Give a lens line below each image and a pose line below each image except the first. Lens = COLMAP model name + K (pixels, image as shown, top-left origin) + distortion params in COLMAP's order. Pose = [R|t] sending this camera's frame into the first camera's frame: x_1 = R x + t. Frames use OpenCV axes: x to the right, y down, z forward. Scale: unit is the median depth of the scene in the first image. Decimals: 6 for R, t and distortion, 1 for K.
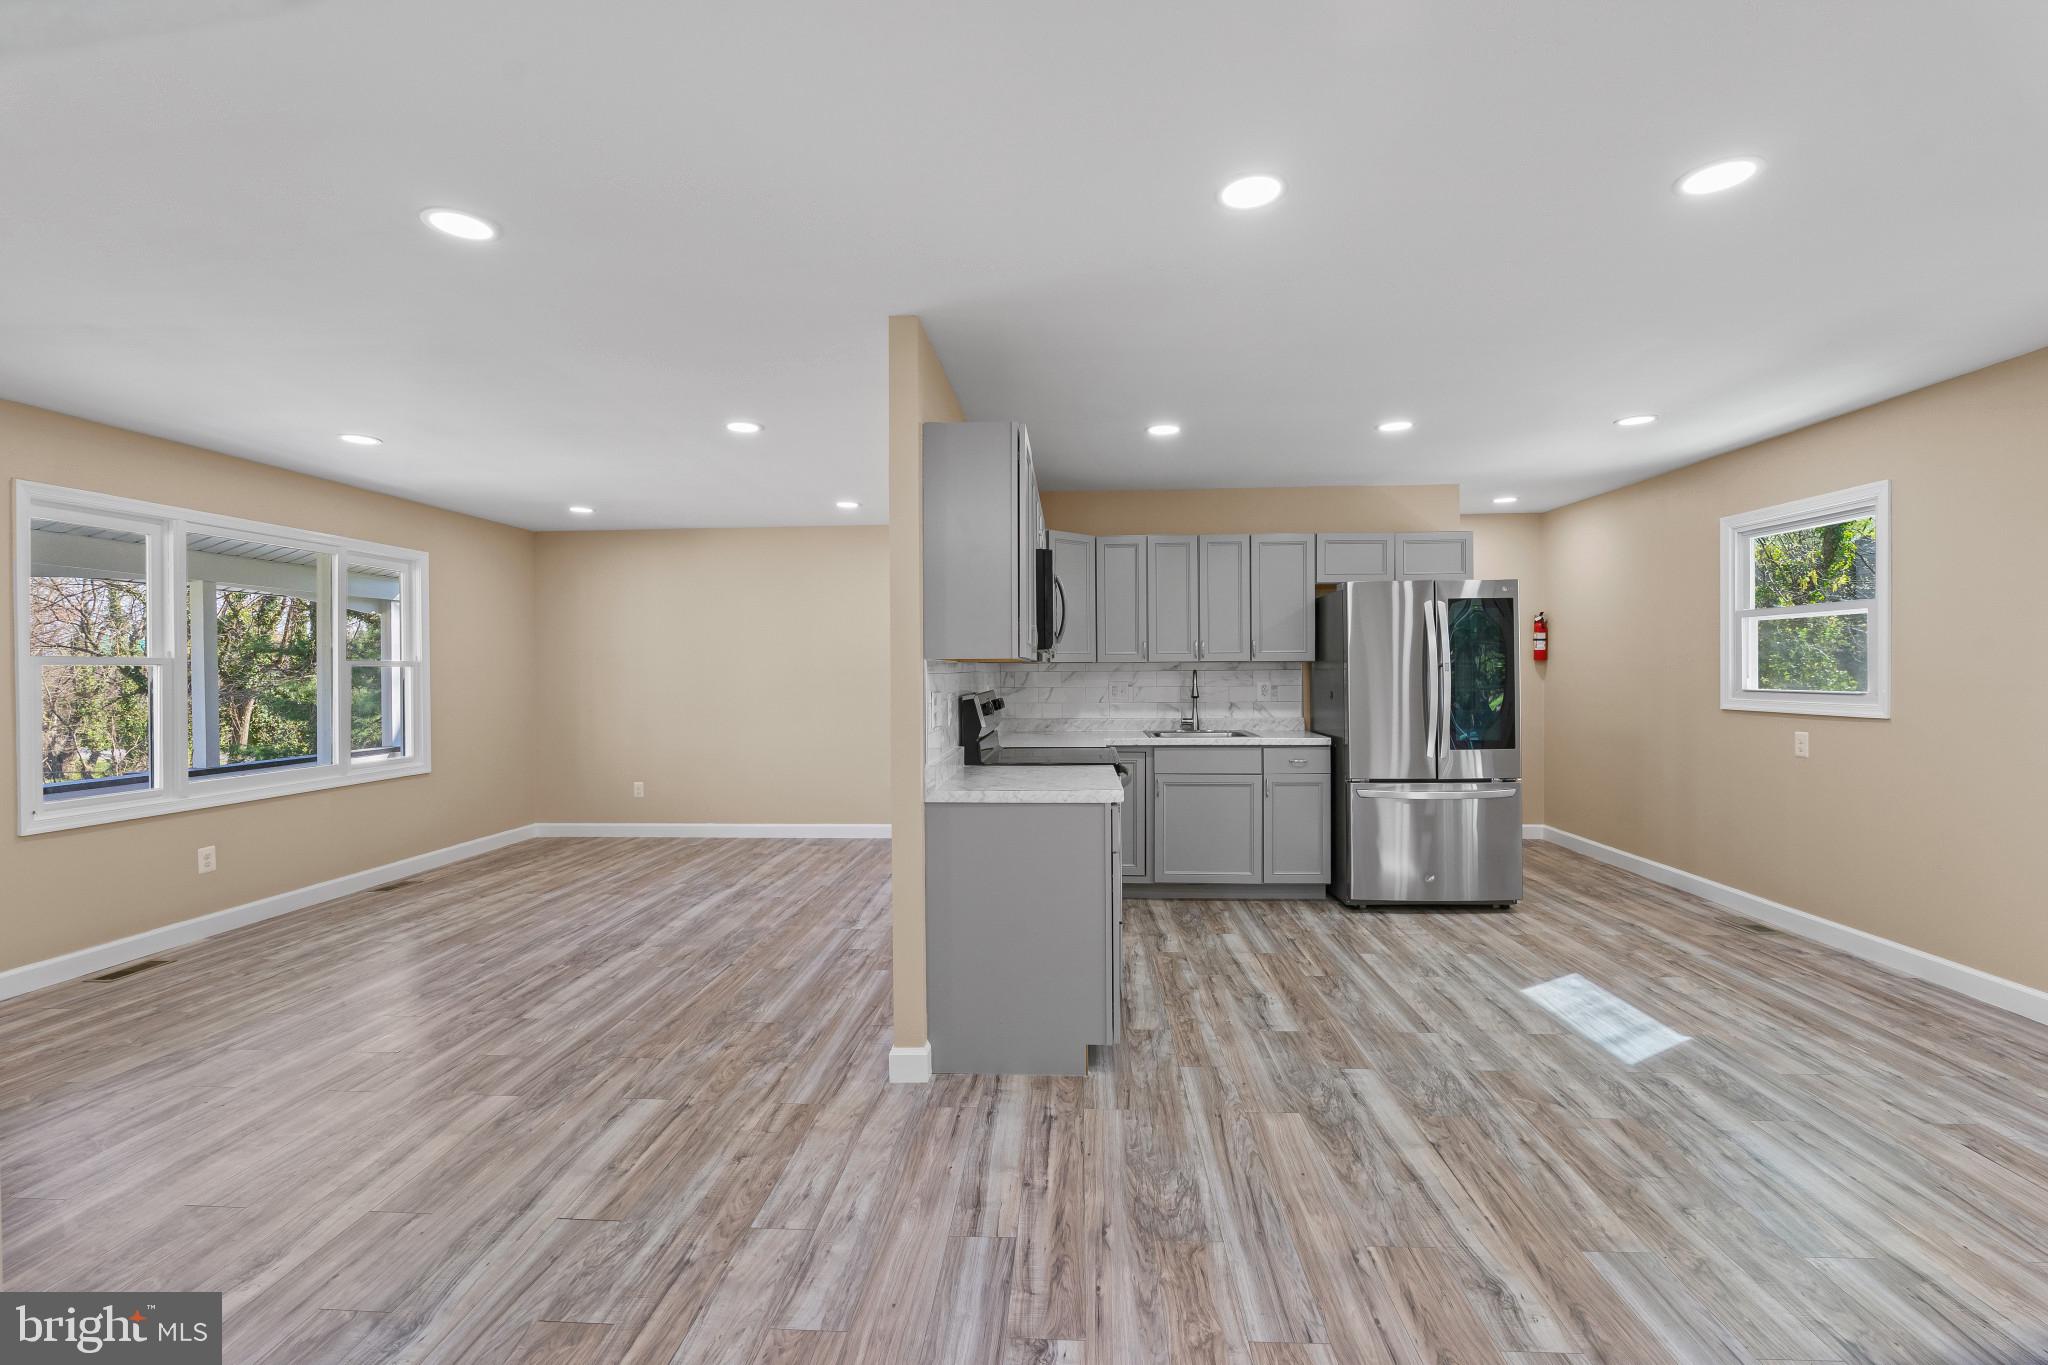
lens RADIAL K [[890.1, 0, 1015.1], [0, 890.1, 669.0], [0, 0, 1]] dist [-0.006222, 0.001421]
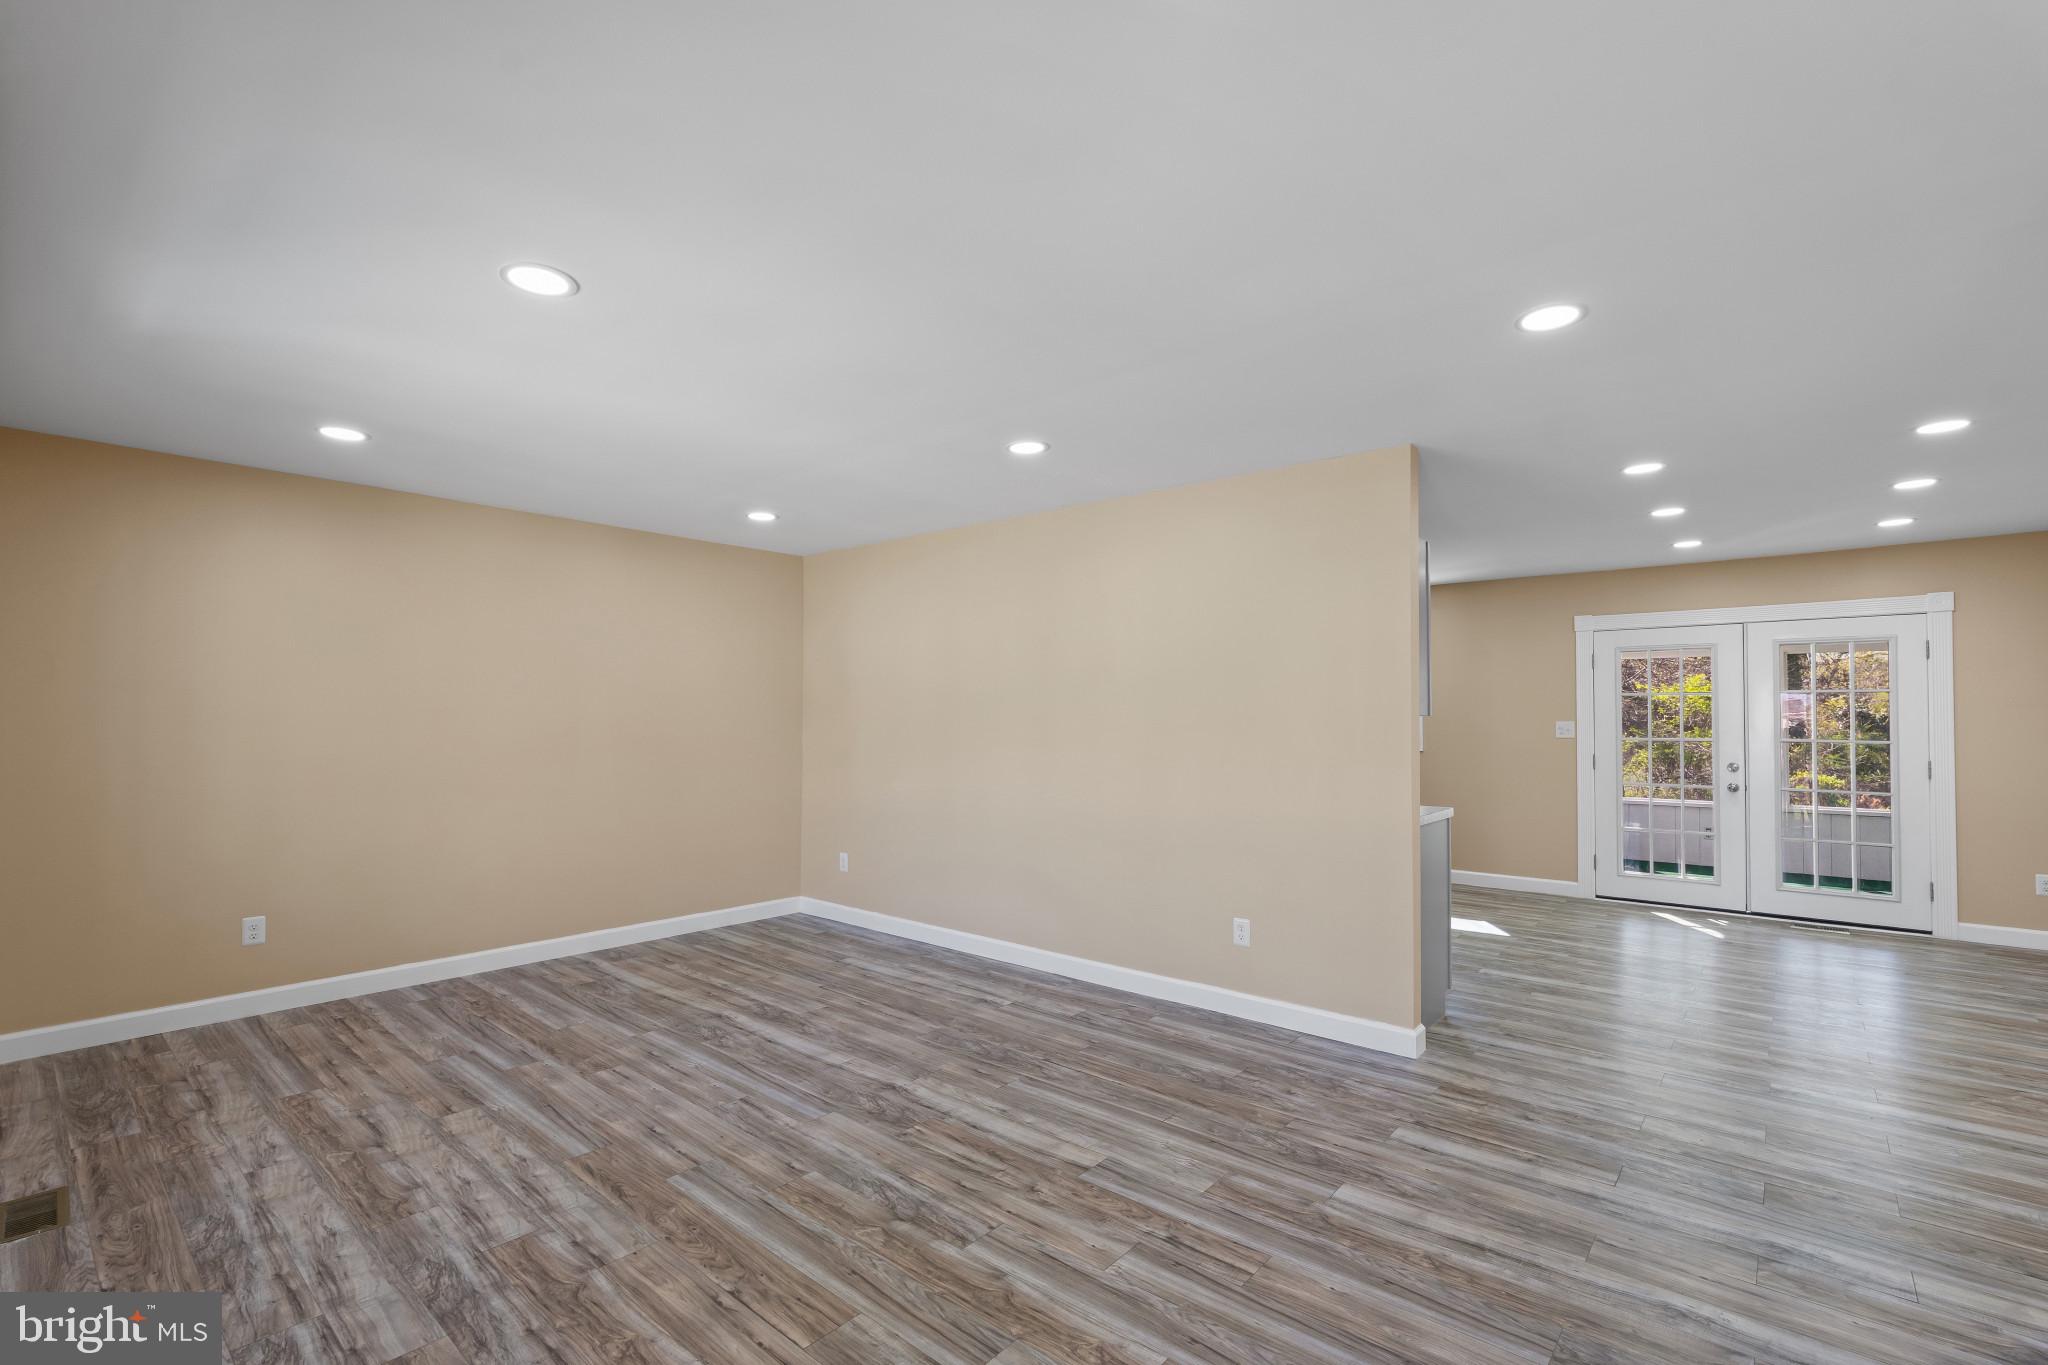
lens RADIAL K [[890.1, 0, 1040.4], [0, 890.1, 732.7], [0, 0, 1]] dist [-0.006222, 0.001421]
pose [[0.599910, 0.000321, 0.800068, -1.001949], [-0.007871, 0.999954, 0.005500, 0.005965], [-0.800029, -0.009597, 0.599885, 0.472511]]
